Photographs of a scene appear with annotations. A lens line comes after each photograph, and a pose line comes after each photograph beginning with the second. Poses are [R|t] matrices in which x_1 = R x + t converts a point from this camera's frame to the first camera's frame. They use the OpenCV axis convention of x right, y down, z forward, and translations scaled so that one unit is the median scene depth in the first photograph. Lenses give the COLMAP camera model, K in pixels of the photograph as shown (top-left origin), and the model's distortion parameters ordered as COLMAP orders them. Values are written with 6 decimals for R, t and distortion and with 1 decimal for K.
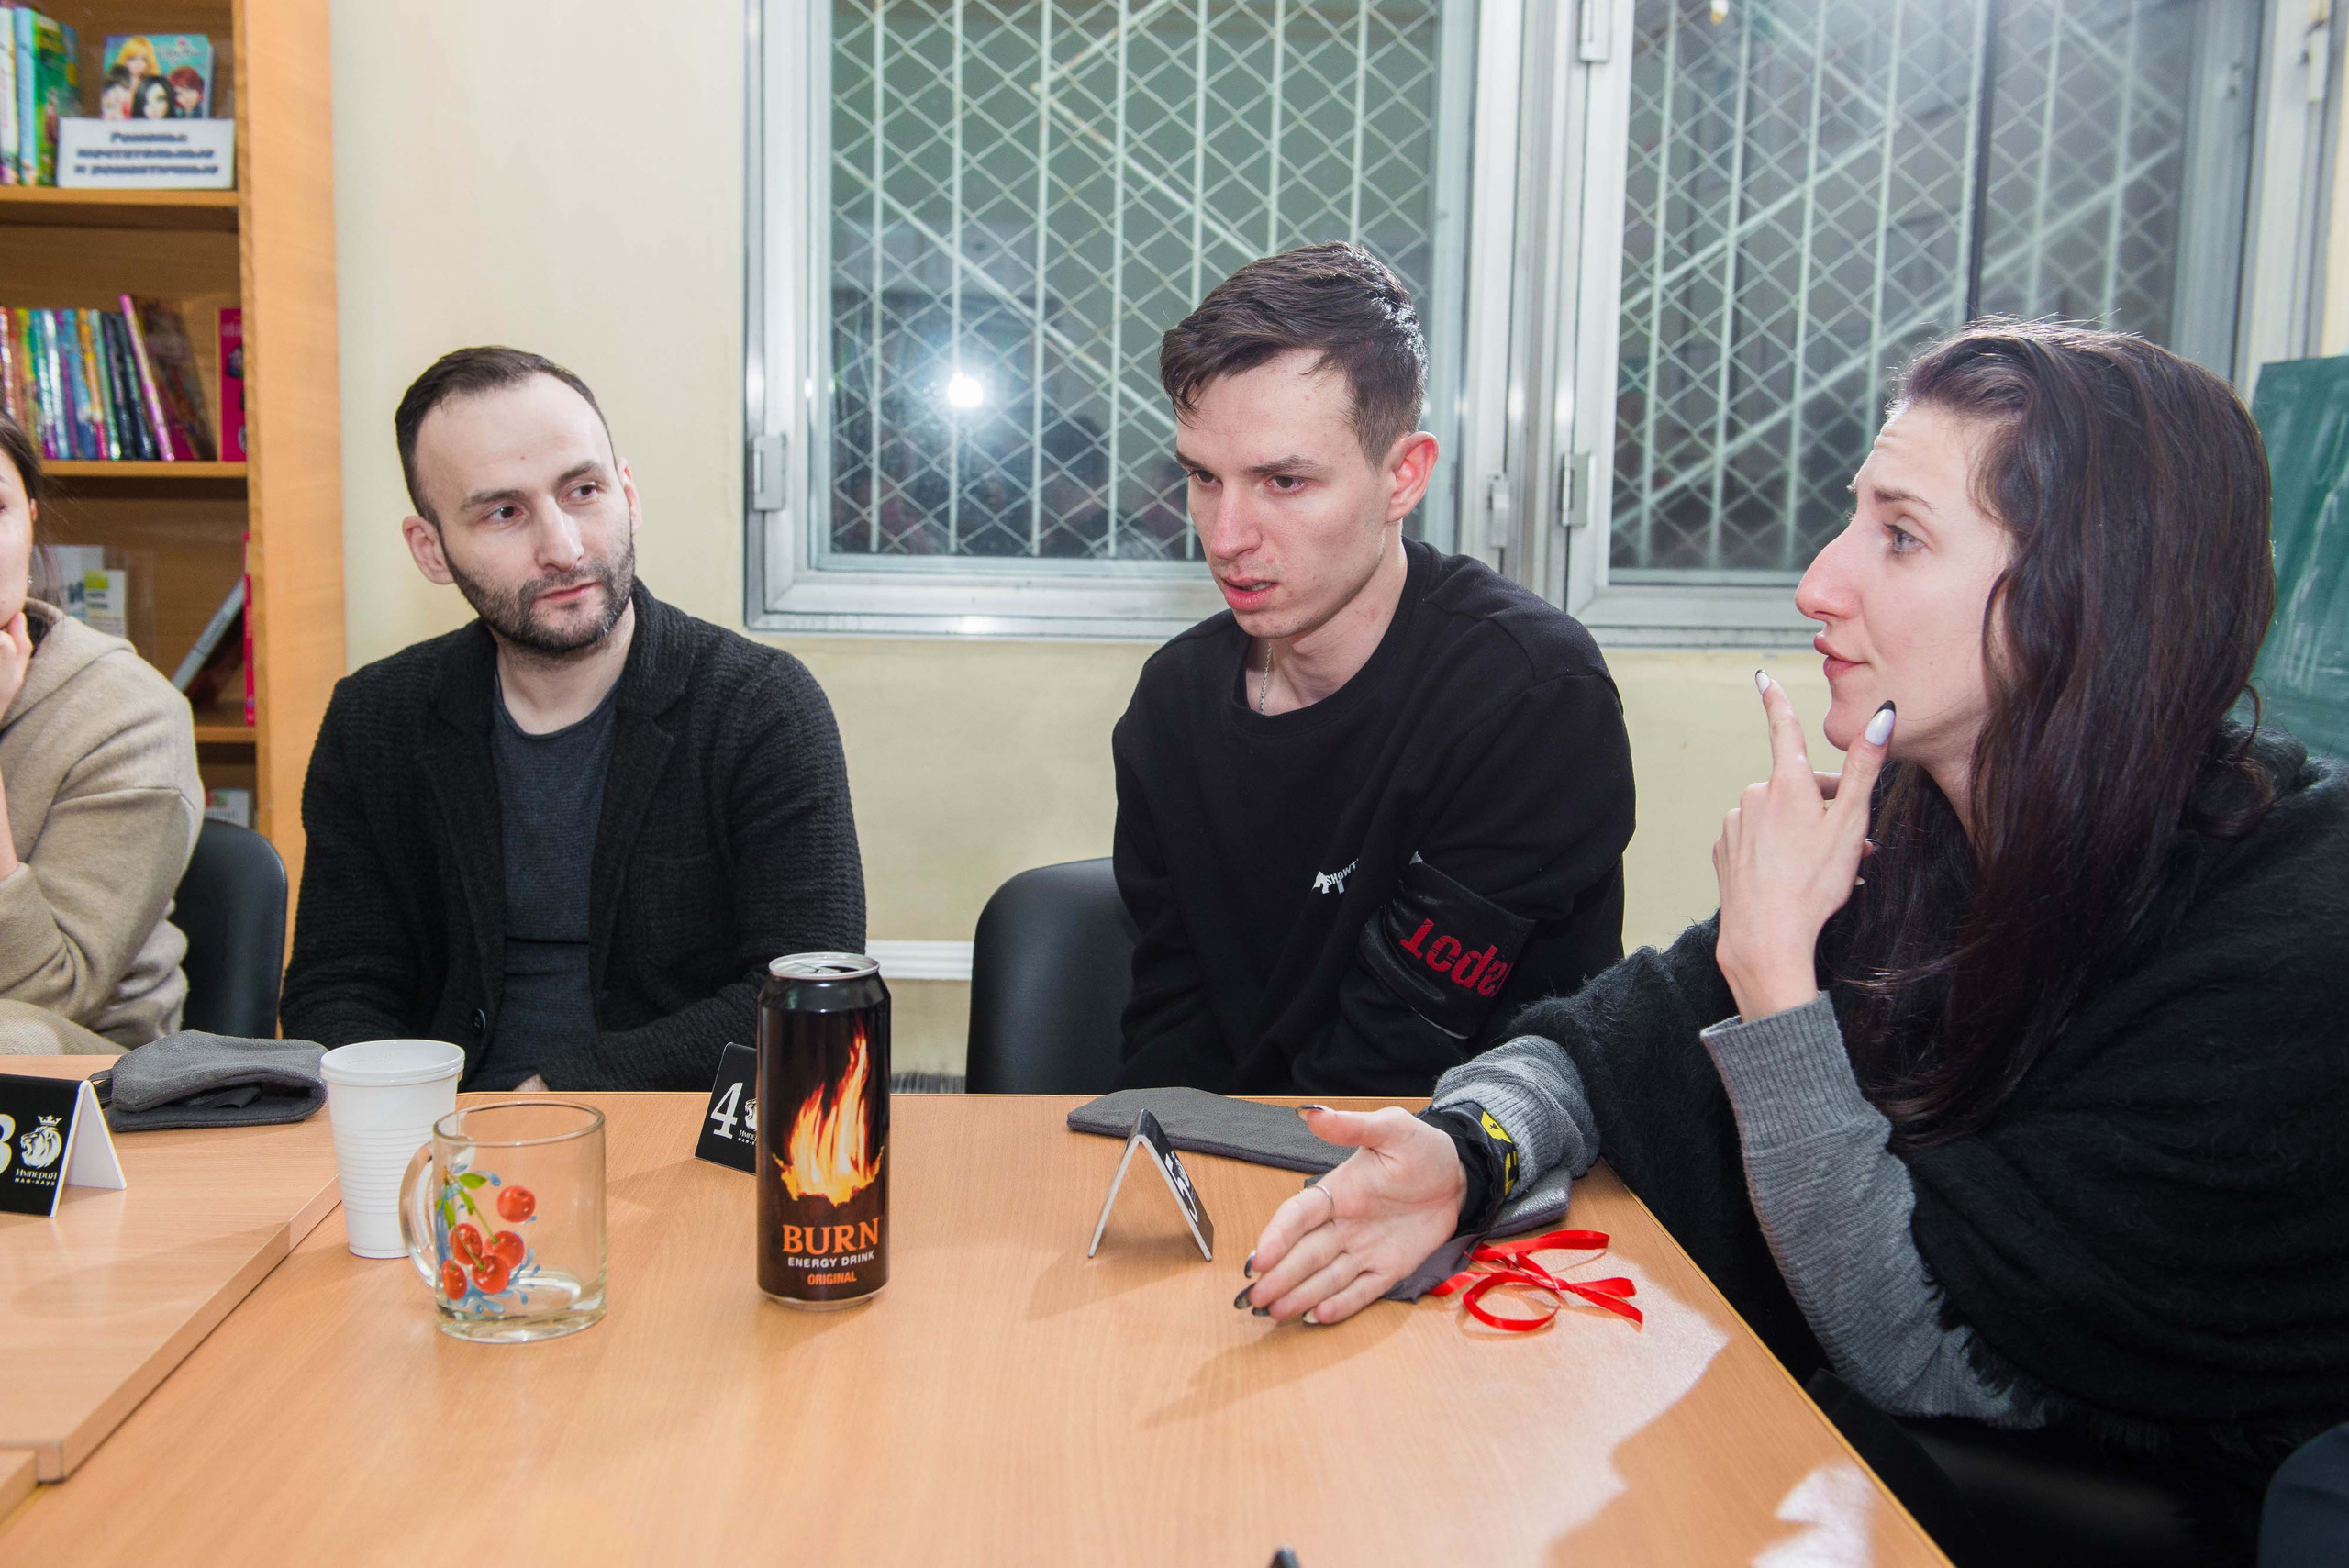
lens RADIAL K [[2330.0, 0, 1171.1], [0, 2330.0, 782.5], [0, 0, 1]] dist [0.040270, 0.002404]
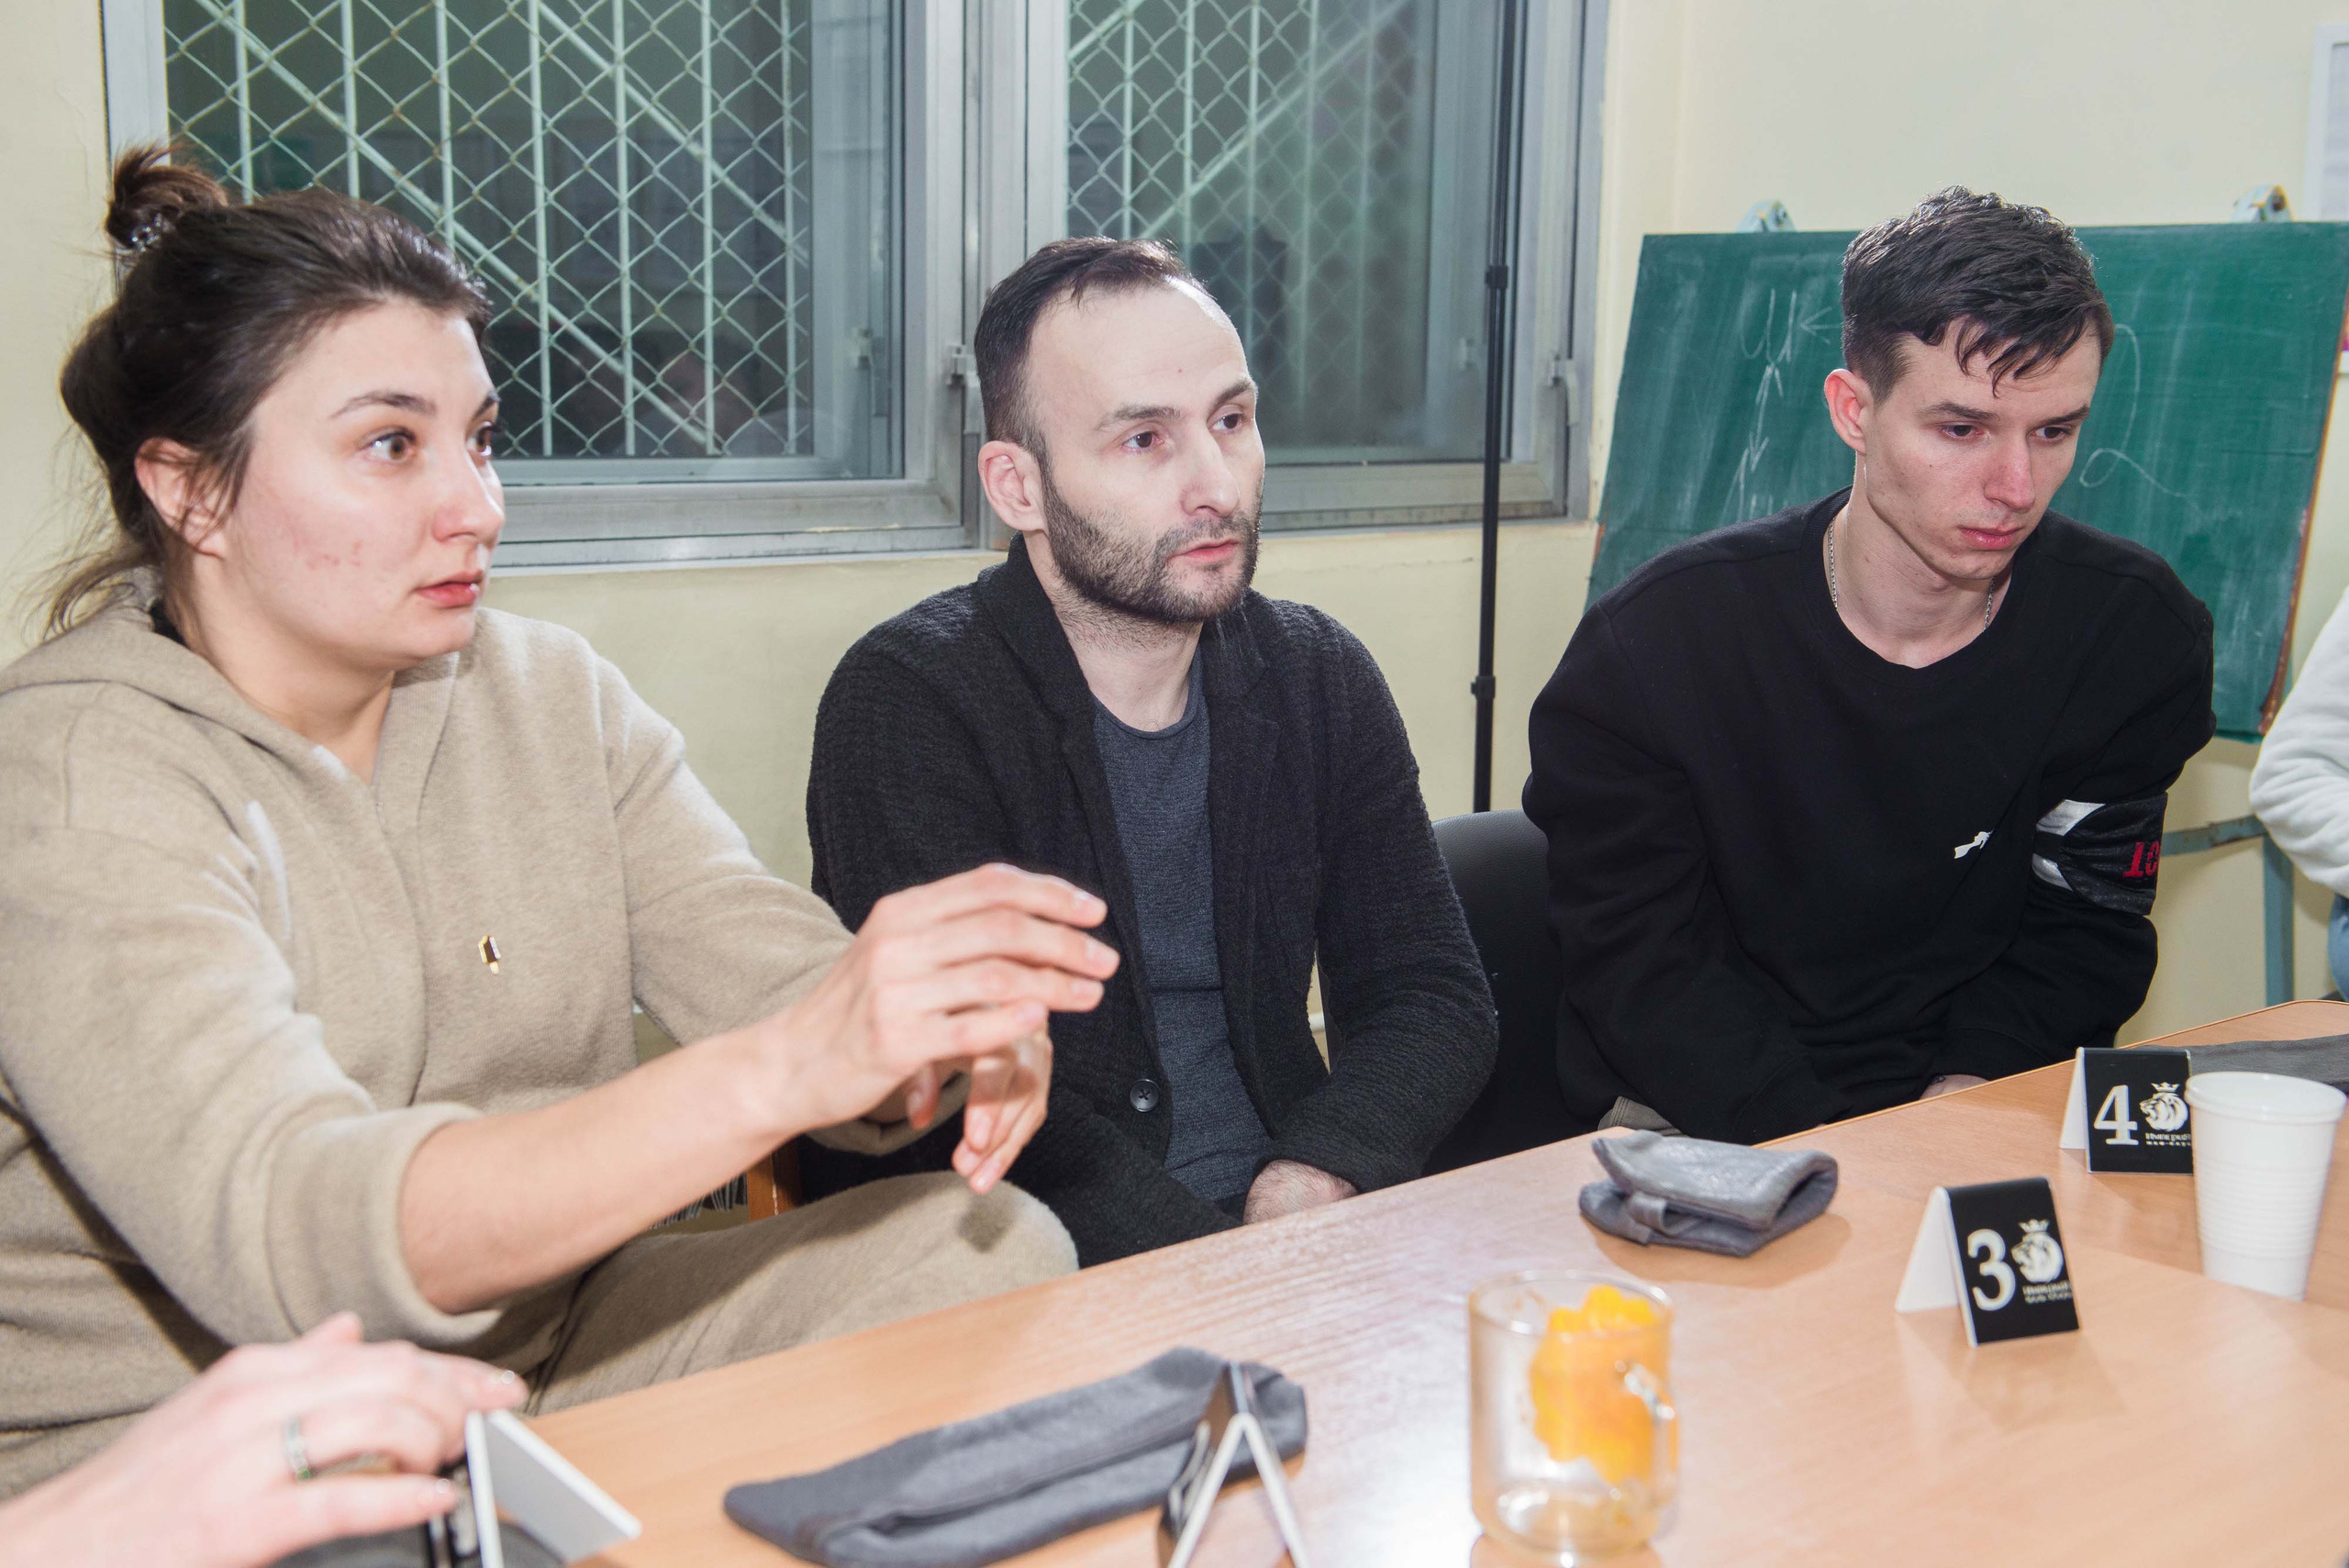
lens RADIAL K [[3064.0, 0, 1173.8], [0, 3064.0, 787.4], [0, 0, 1]] dist [0.133207, 0.008324]
pose [[0.768074, -0.100702, 0.632393, -0.521298], [0.075415, 0.994910, 0.066833, -0.042563], [-0.635904, -0.003640, 0.771759, 0.096855]]
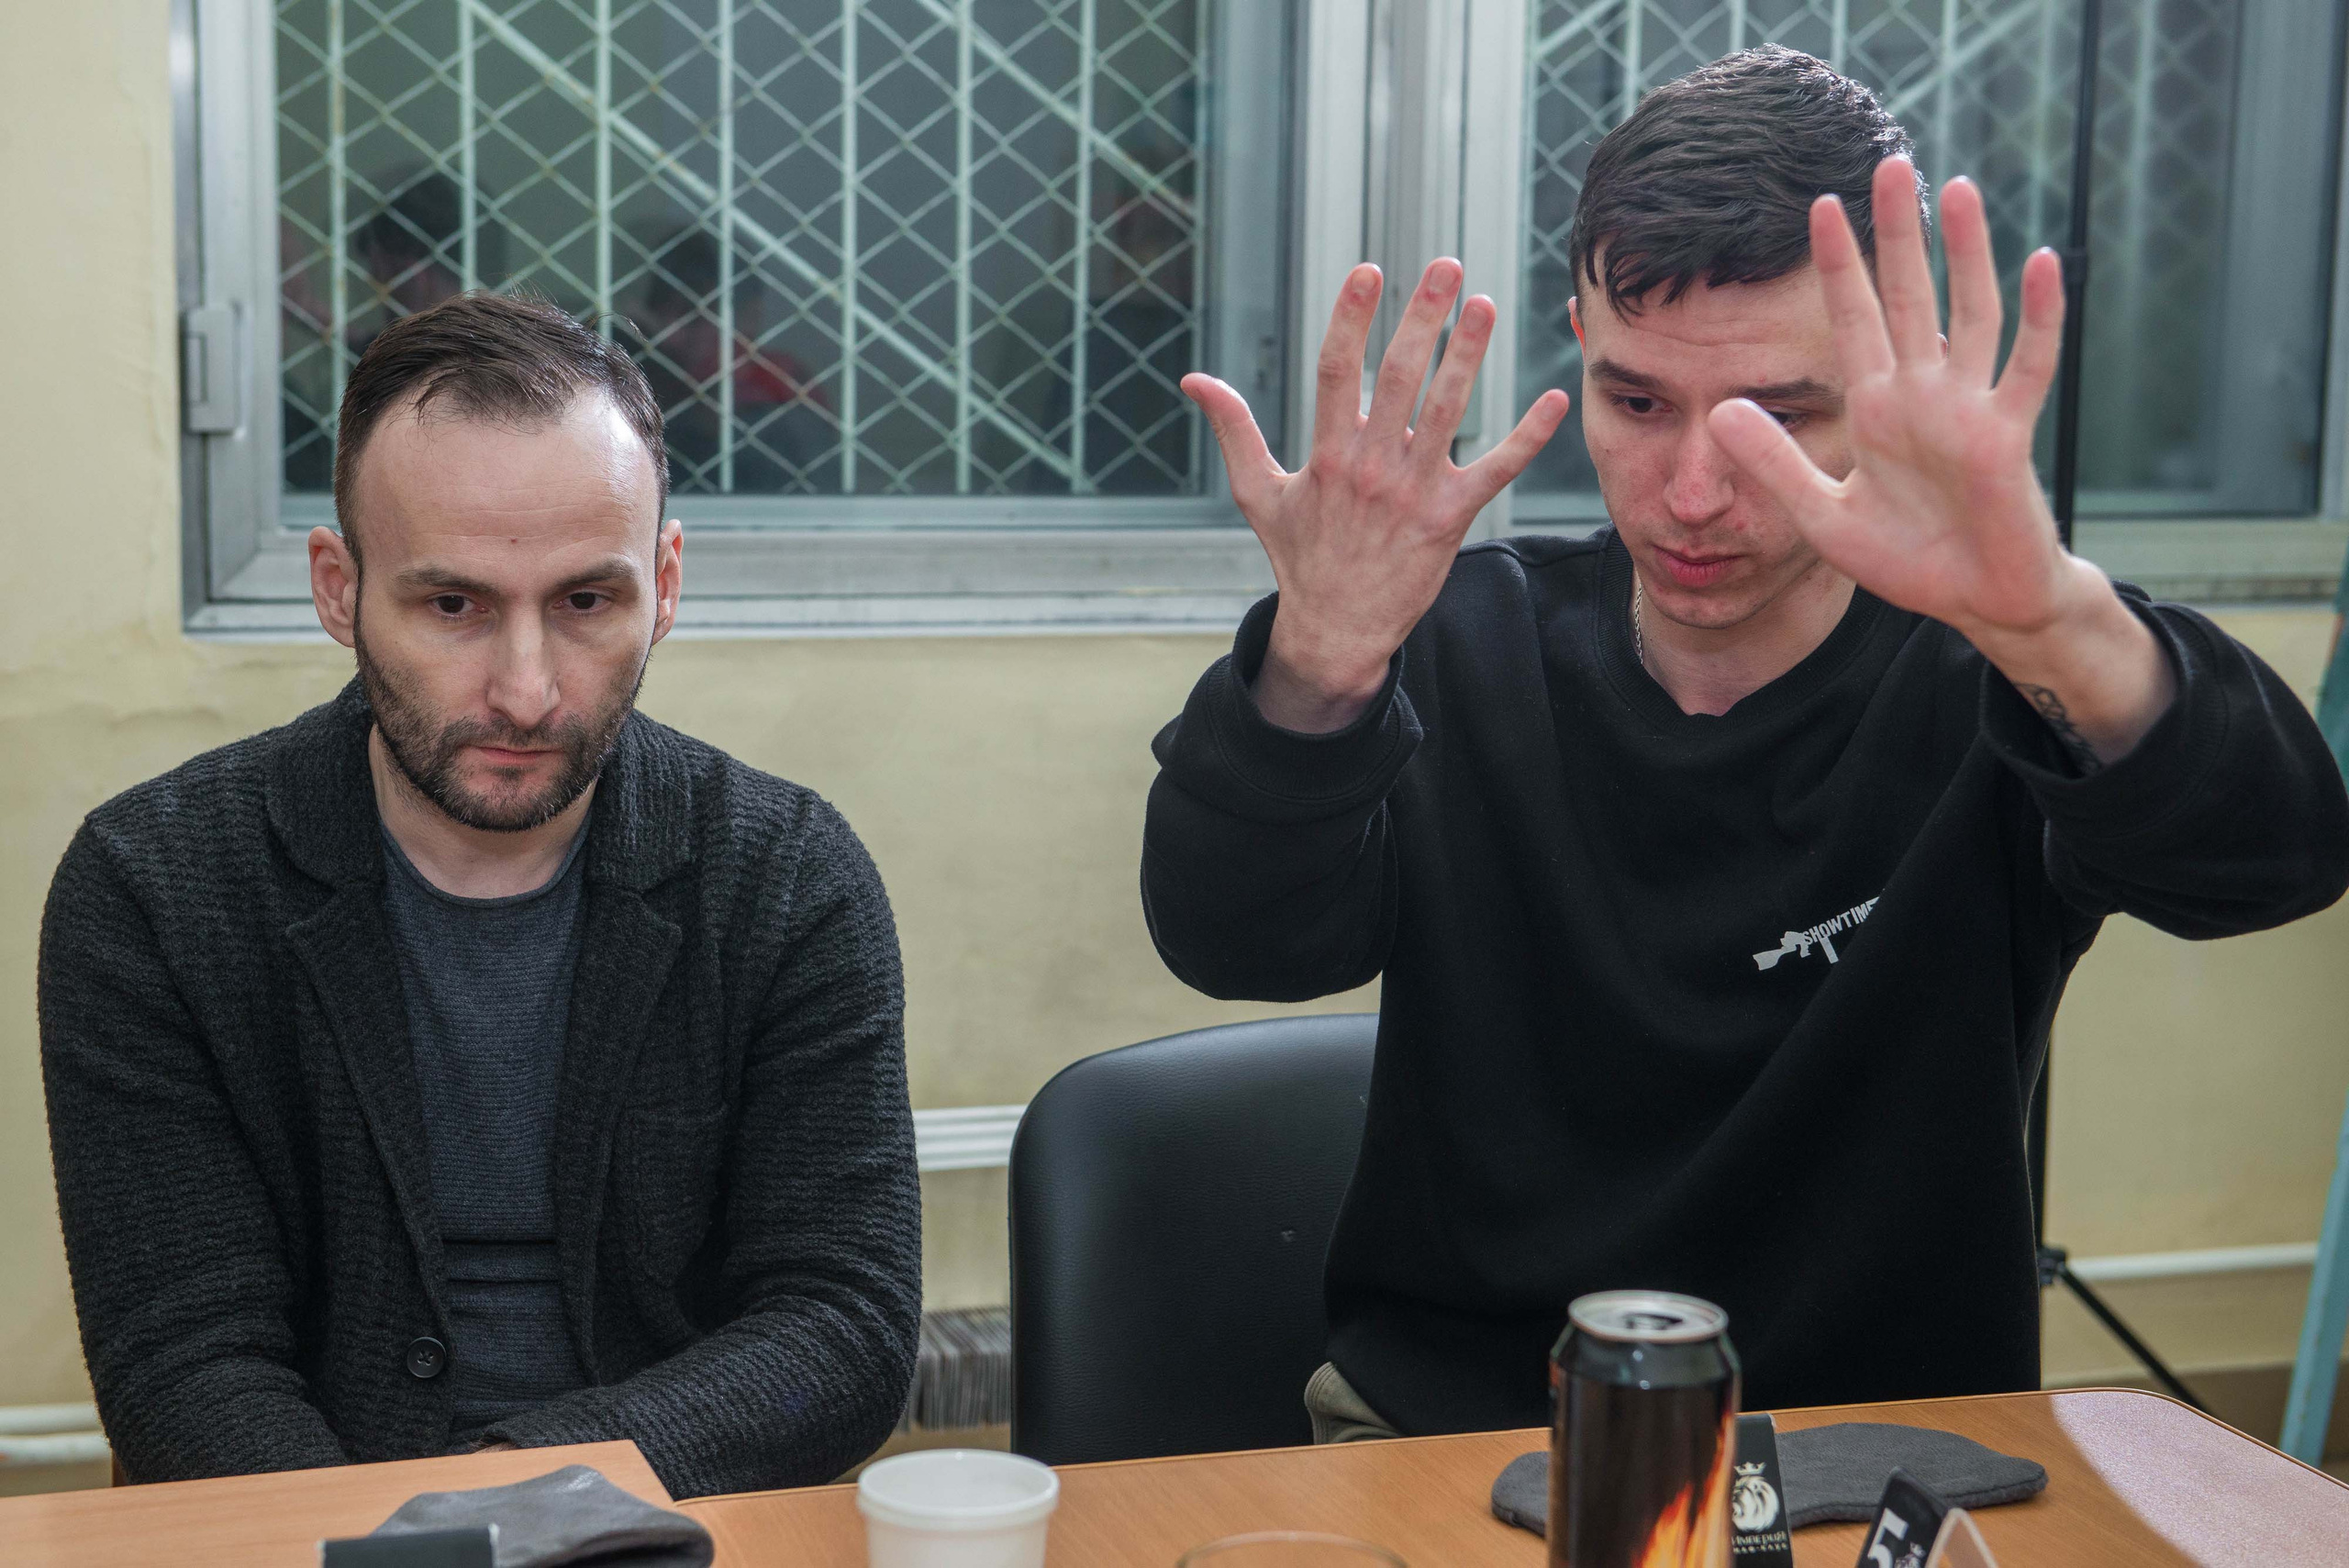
lens RADIAL K [[3892.8, 0, 1174.4], [0, 3892.8, 789.0], [0, 0, 1]] dist [0.162820, -0.105400]
pose [[0.965114, -0.037508, 0.259128, -0.196758], [0.033109, 0.999224, 0.021322, -0.037629], [-0.259727, -0.011999, 0.965608, -0.041518]]
